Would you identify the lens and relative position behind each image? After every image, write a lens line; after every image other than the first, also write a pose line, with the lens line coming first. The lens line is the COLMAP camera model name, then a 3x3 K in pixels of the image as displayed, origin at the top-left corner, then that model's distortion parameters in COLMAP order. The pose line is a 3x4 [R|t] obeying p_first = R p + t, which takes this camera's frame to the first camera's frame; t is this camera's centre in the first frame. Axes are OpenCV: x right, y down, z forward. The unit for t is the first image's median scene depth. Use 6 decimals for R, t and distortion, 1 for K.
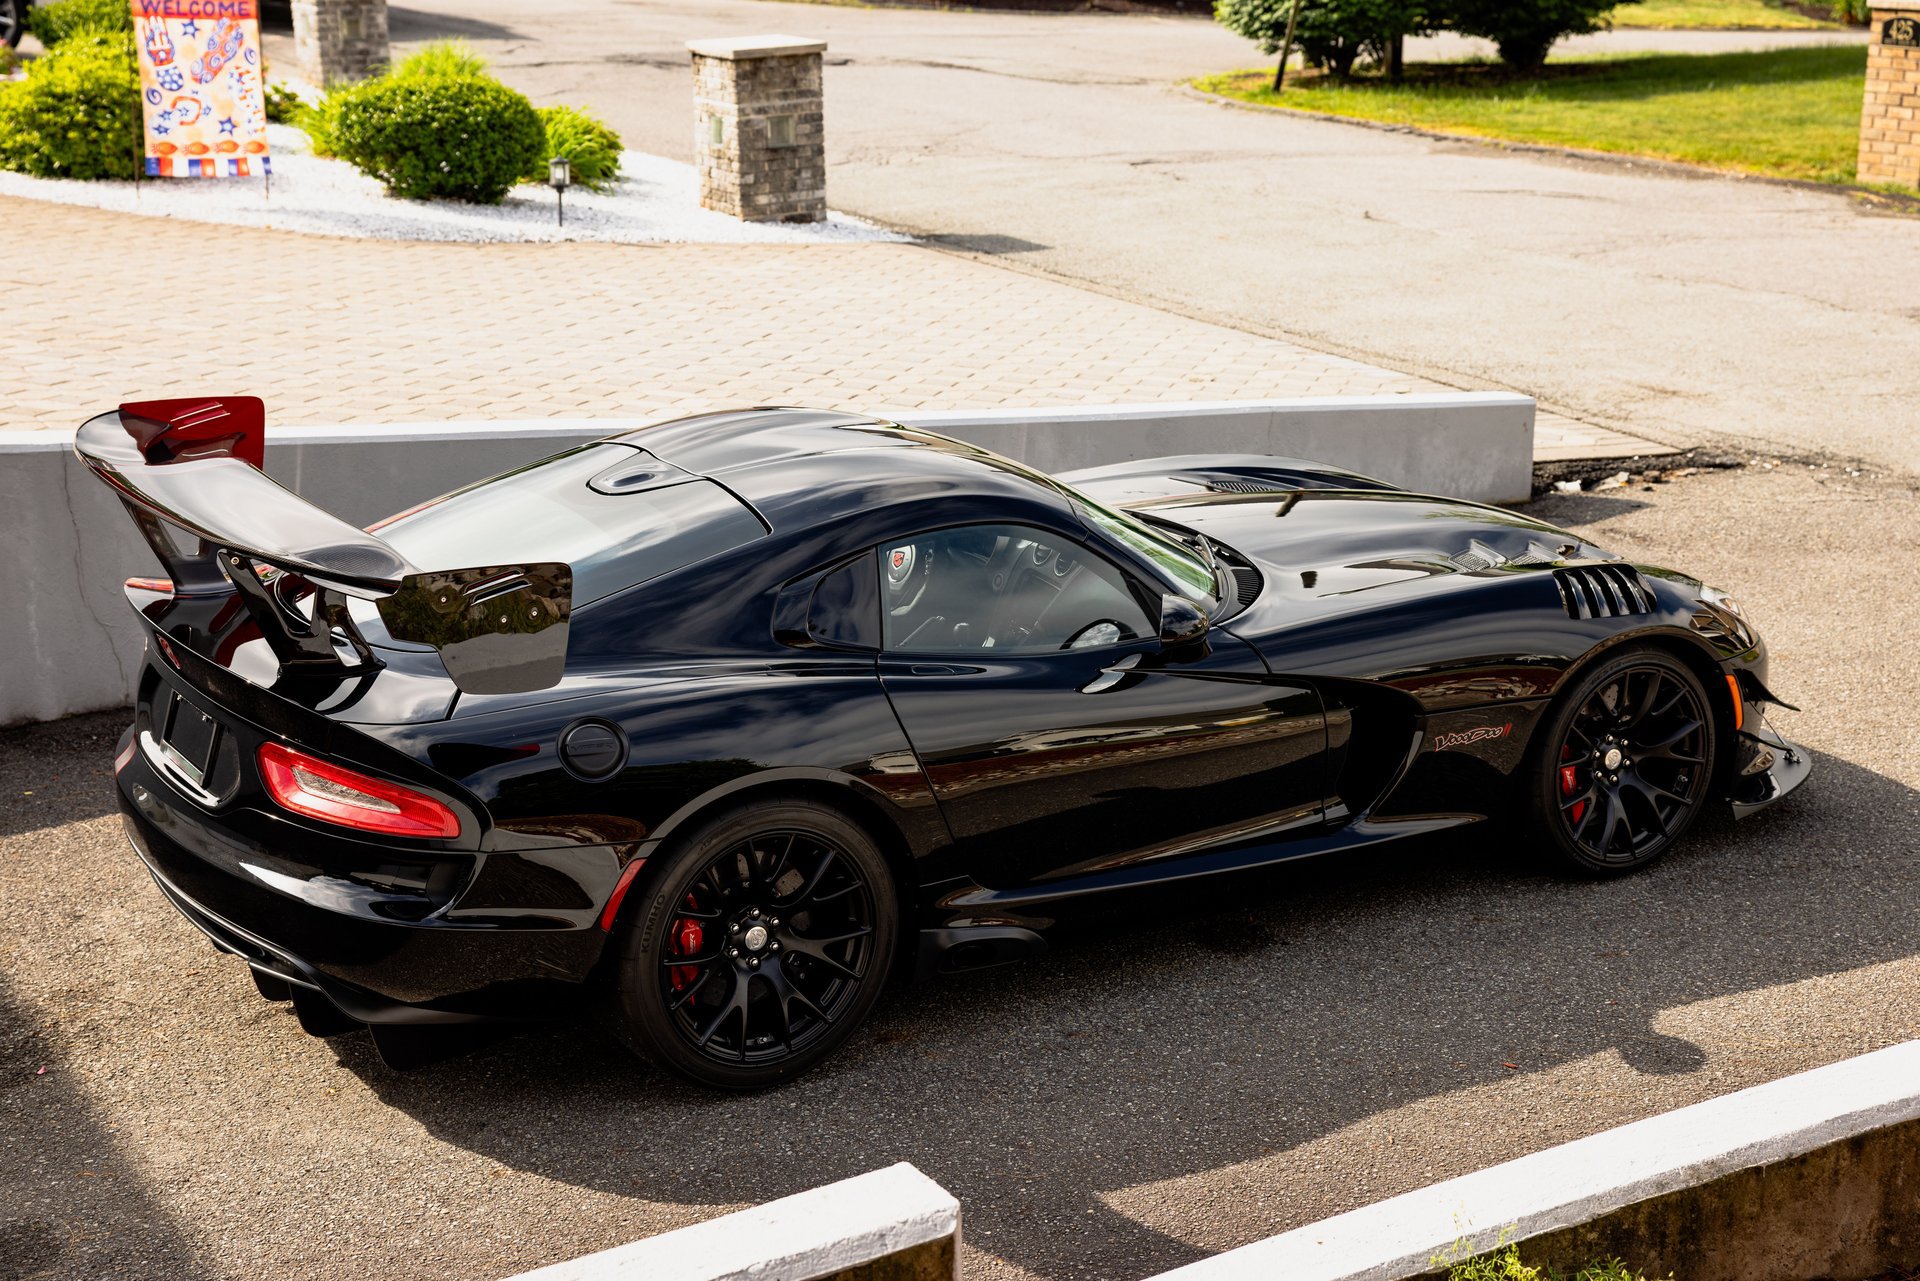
lens RADIAL K [[2861.4, 0, 949.4], [0, 2861.4, 641.5], [0, 0, 1]] dist [0.242830, 0.082041]
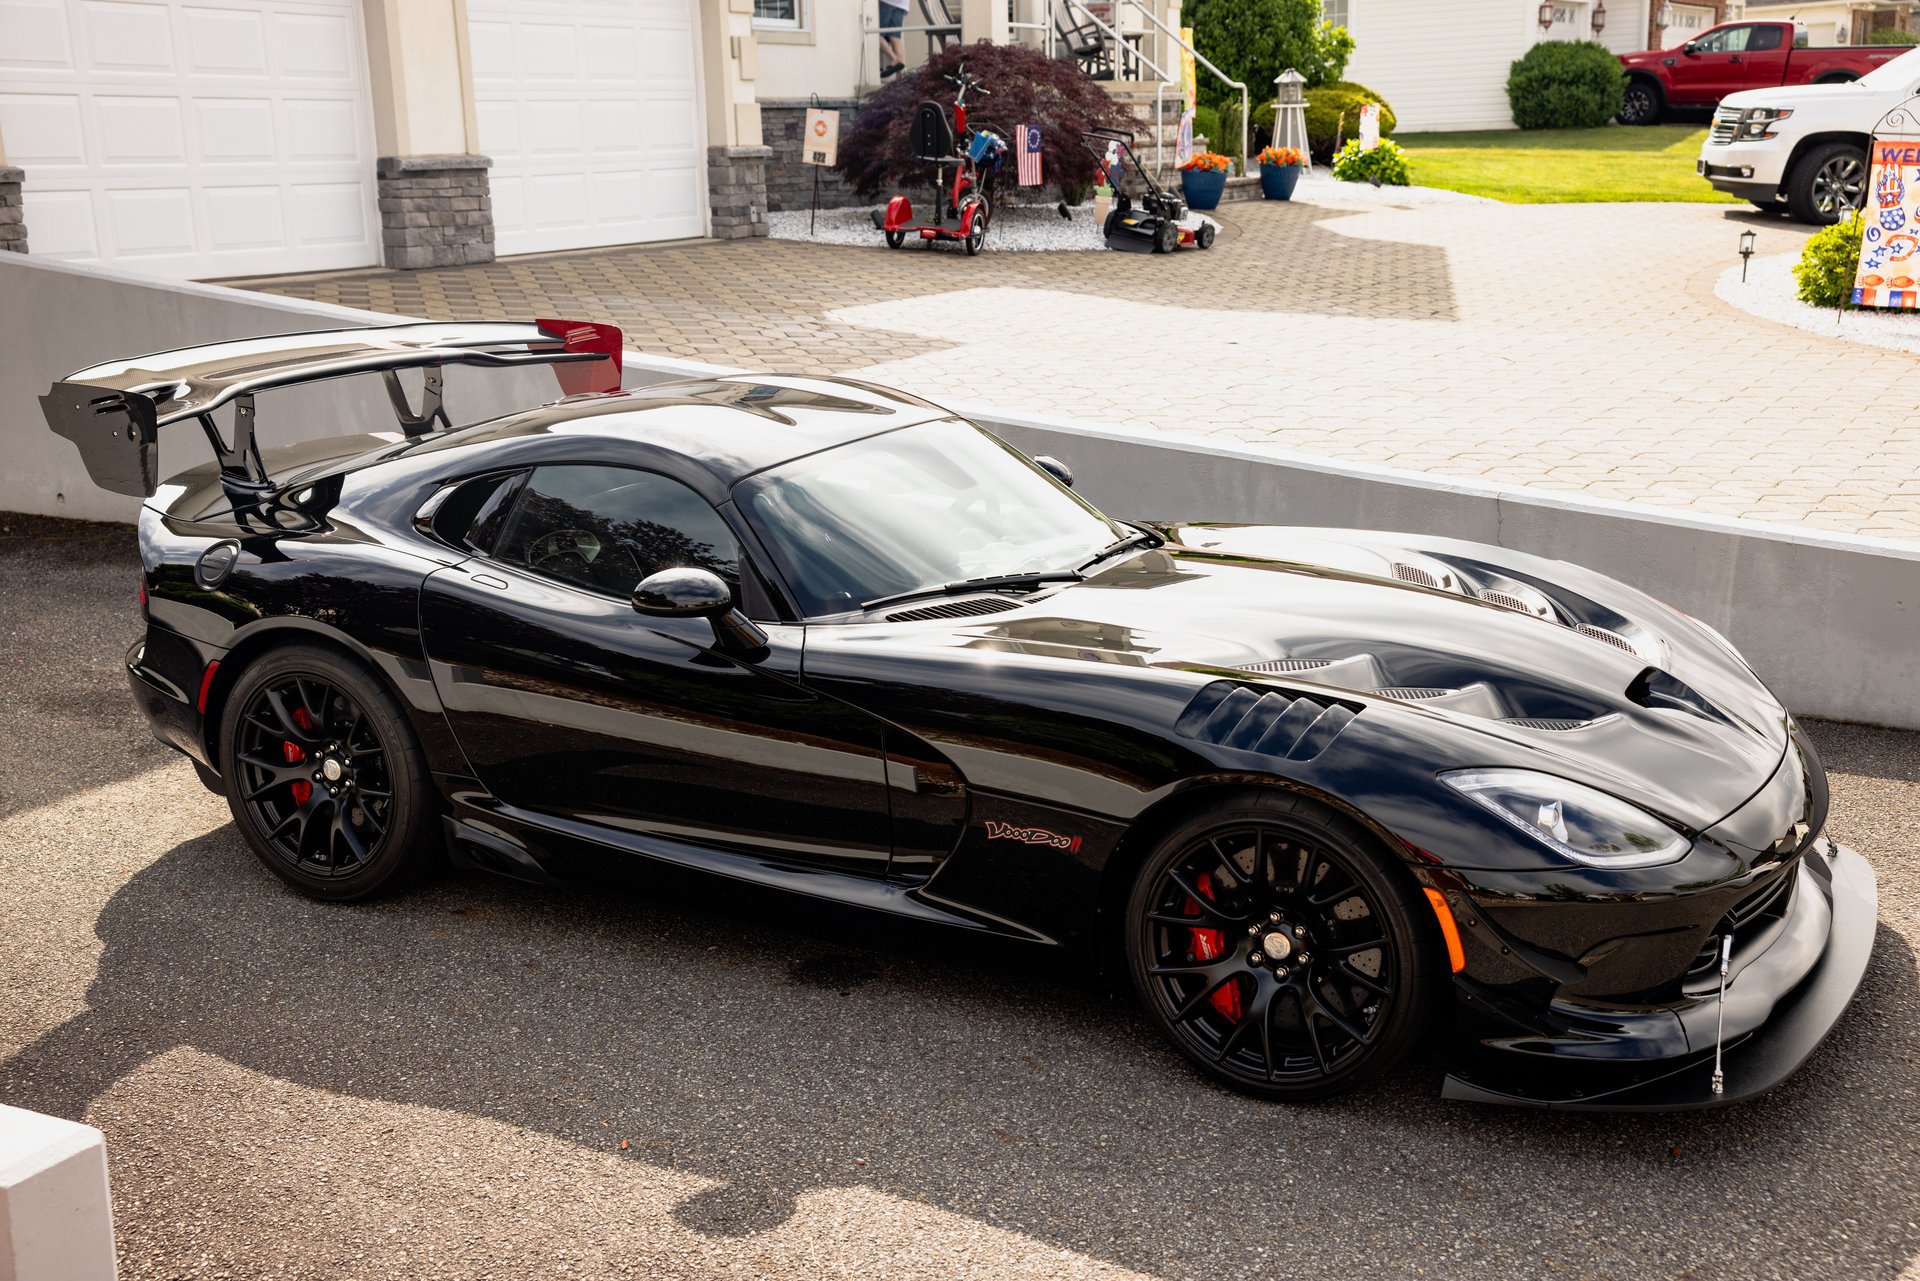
lens RADIAL K [[2177.0, 0, 951.0], [0, 2177.0, 635.1], [0, 0, 1]] dist [0.068205, 0.143558]
pose [[0.501290, 0.197544, -0.842428, 0.285865], [-0.230696, 0.968863, 0.089915, -0.030864], [0.833959, 0.149271, 0.531253, 0.267239]]
